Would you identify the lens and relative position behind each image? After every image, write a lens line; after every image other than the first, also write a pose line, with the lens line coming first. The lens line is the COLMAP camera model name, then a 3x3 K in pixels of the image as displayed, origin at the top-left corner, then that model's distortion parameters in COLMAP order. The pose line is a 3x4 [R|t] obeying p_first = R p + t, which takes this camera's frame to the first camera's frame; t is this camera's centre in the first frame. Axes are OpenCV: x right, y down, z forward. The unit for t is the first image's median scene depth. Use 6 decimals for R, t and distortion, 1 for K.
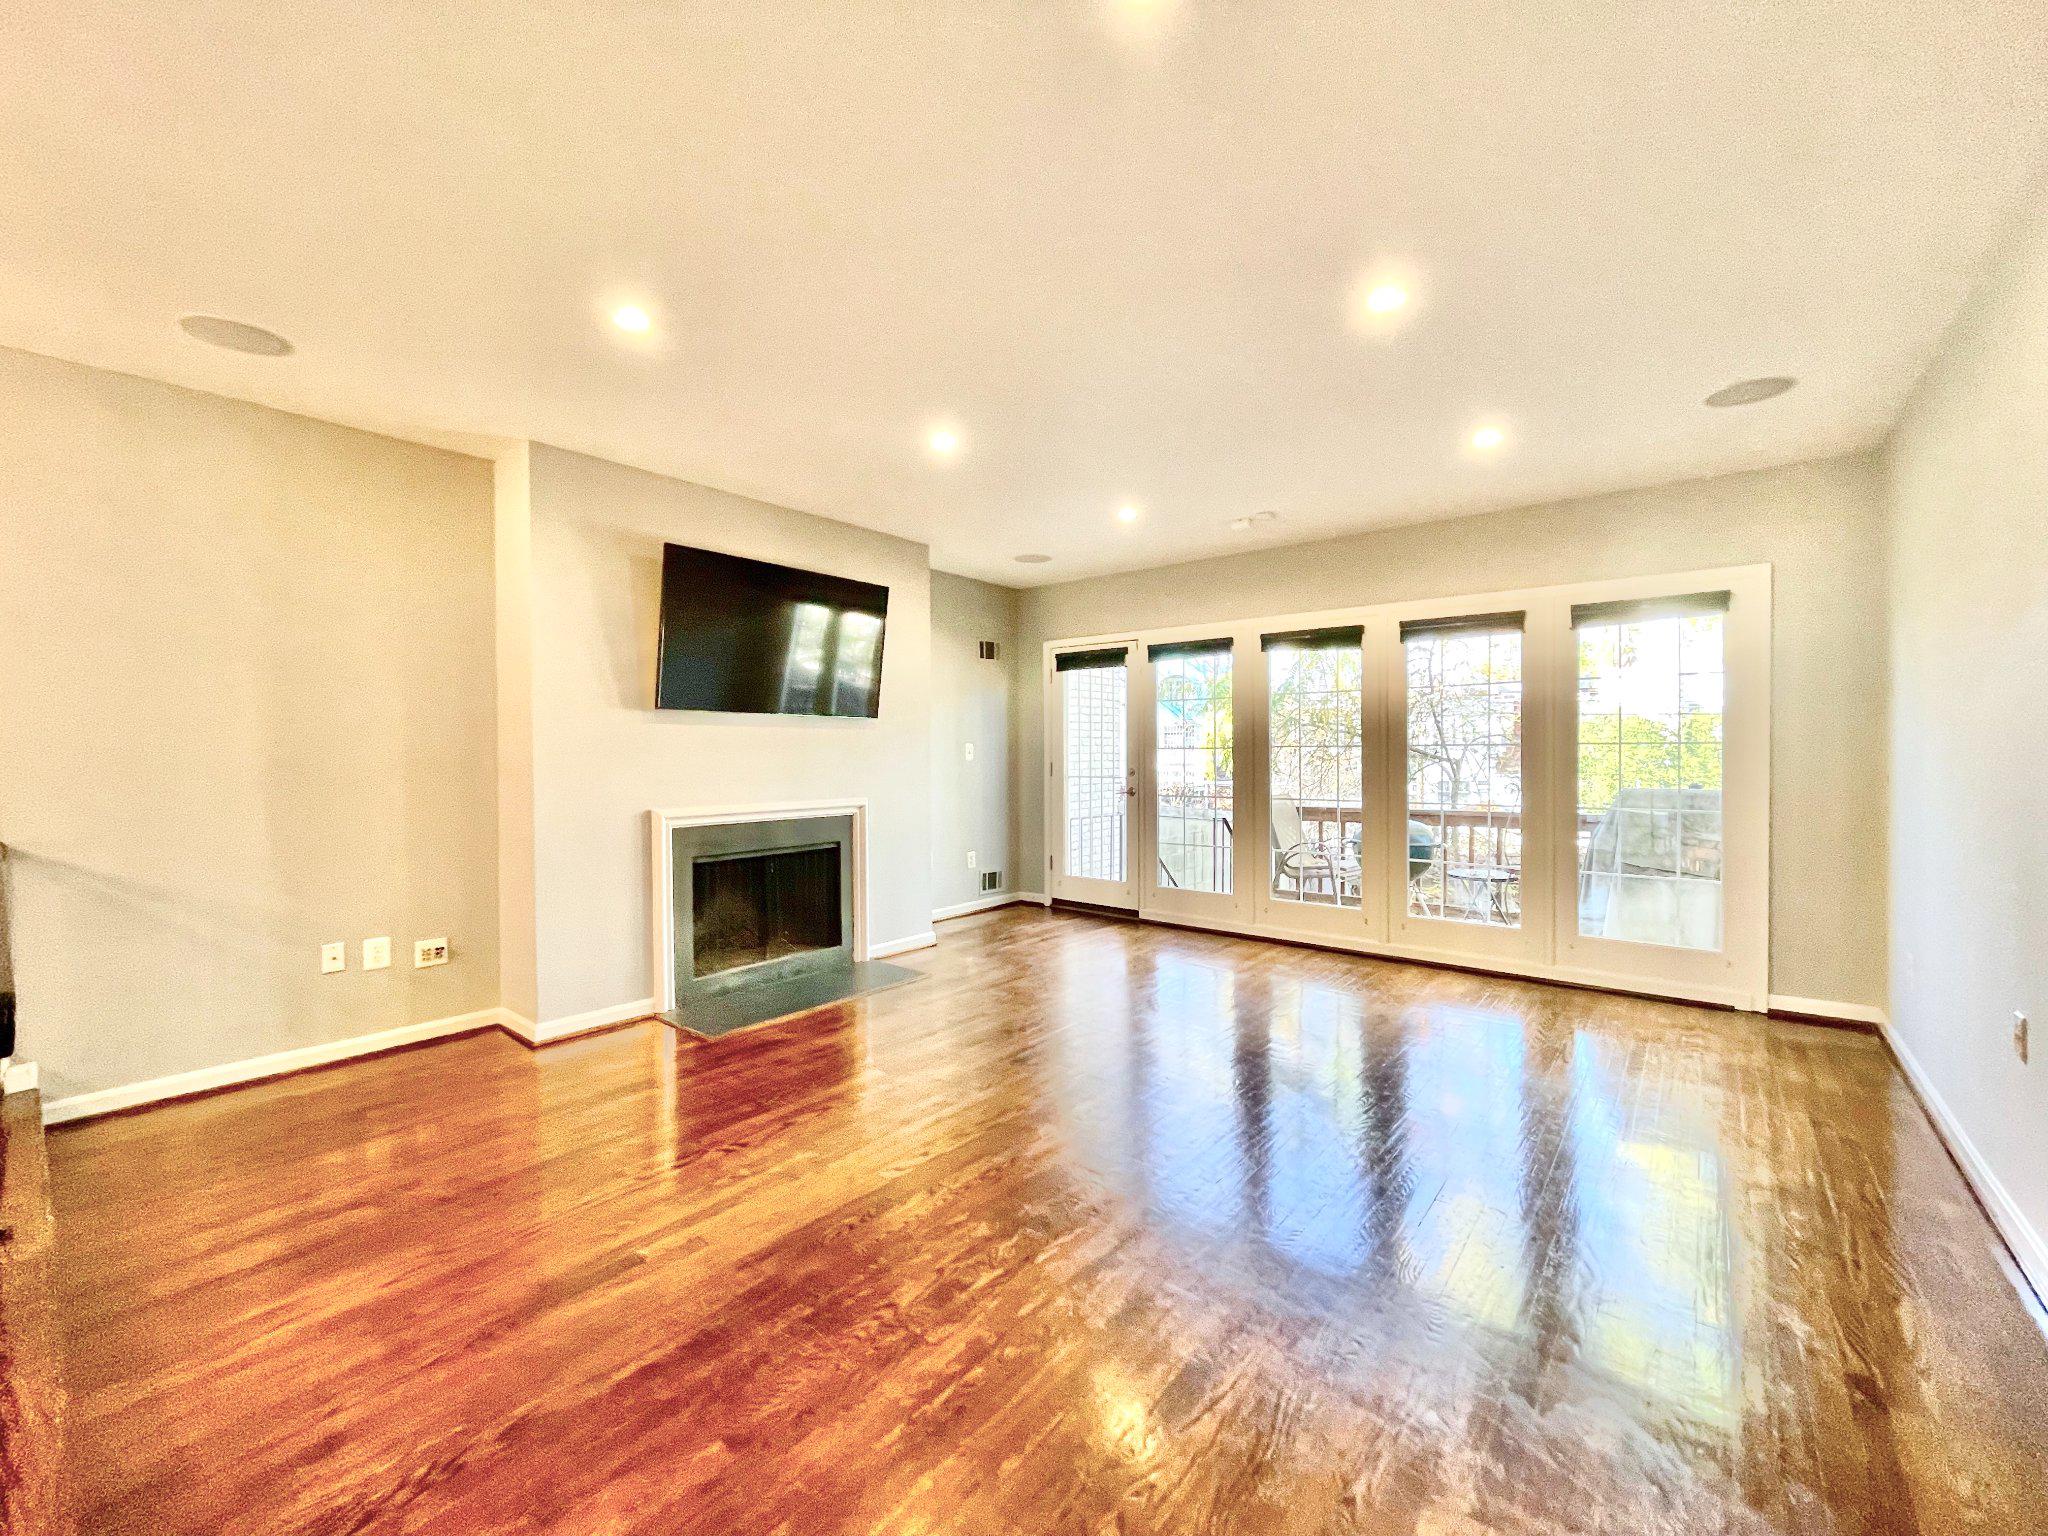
lens RADIAL K [[835.5, 0, 1024.0], [0, 835.5, 768.0], [0, 0, 1]] dist [-0.014320, -0.000198]
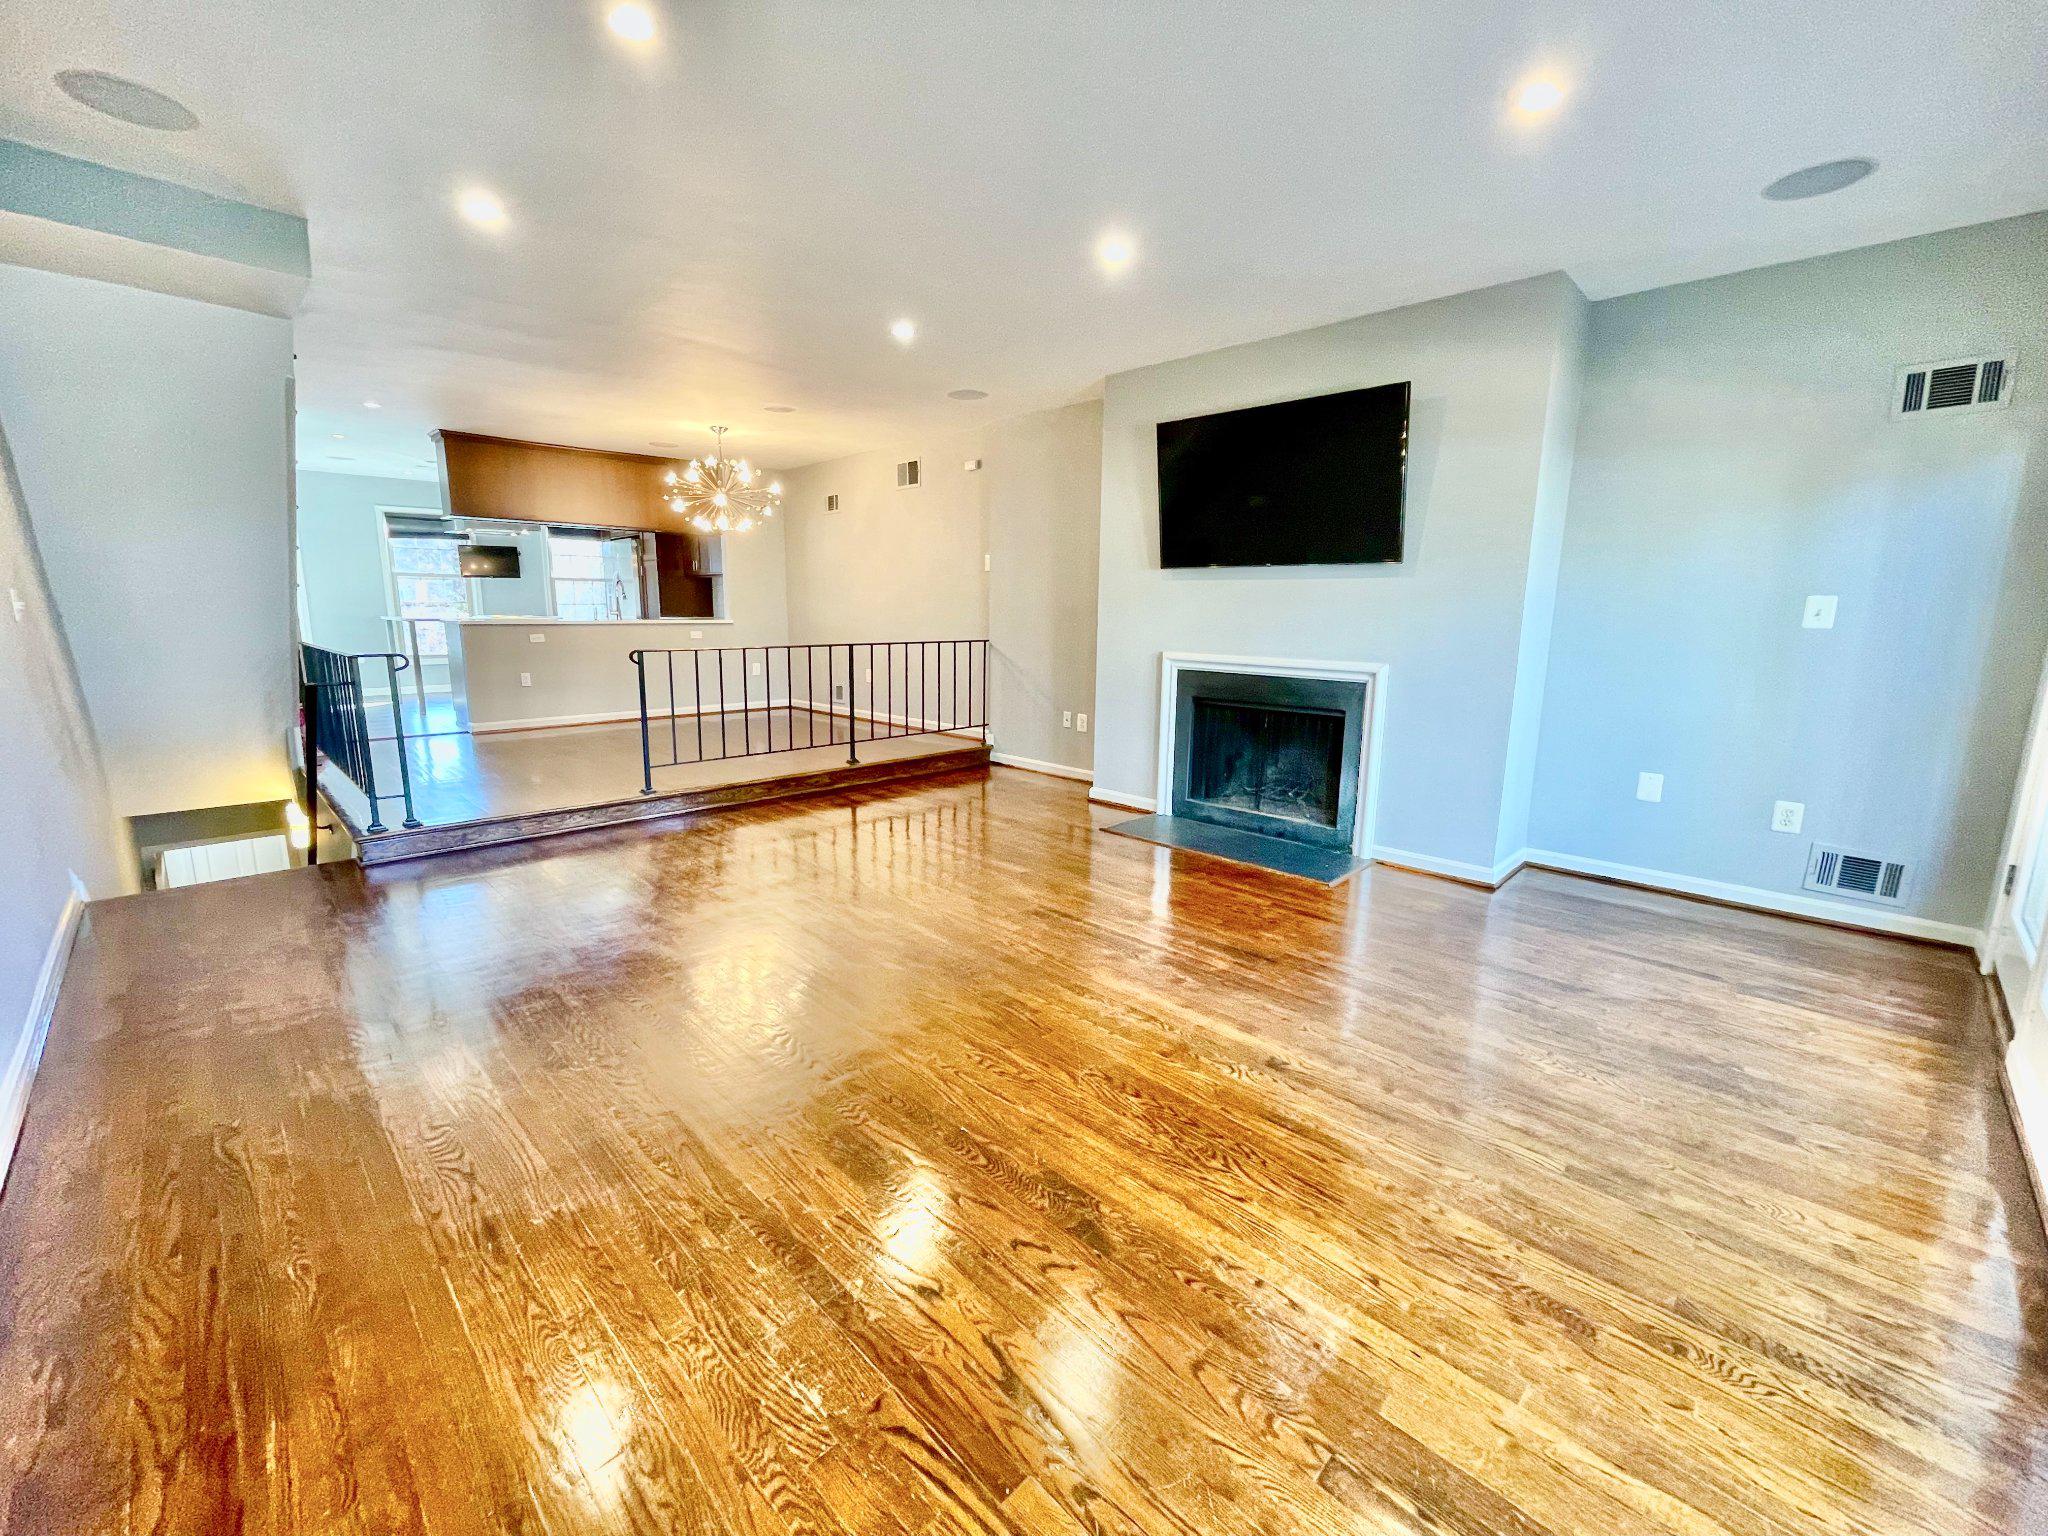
lens RADIAL K [[835.5, 0, 1024.0], [0, 835.5, 768.0], [0, 0, 1]] dist [-0.014320, -0.000198]
pose [[-0.111095, 0.184619, -0.976511, 0.785815], [-0.032611, 0.981387, 0.189250, -0.007649], [0.993275, 0.052870, -0.103007, 0.885235]]
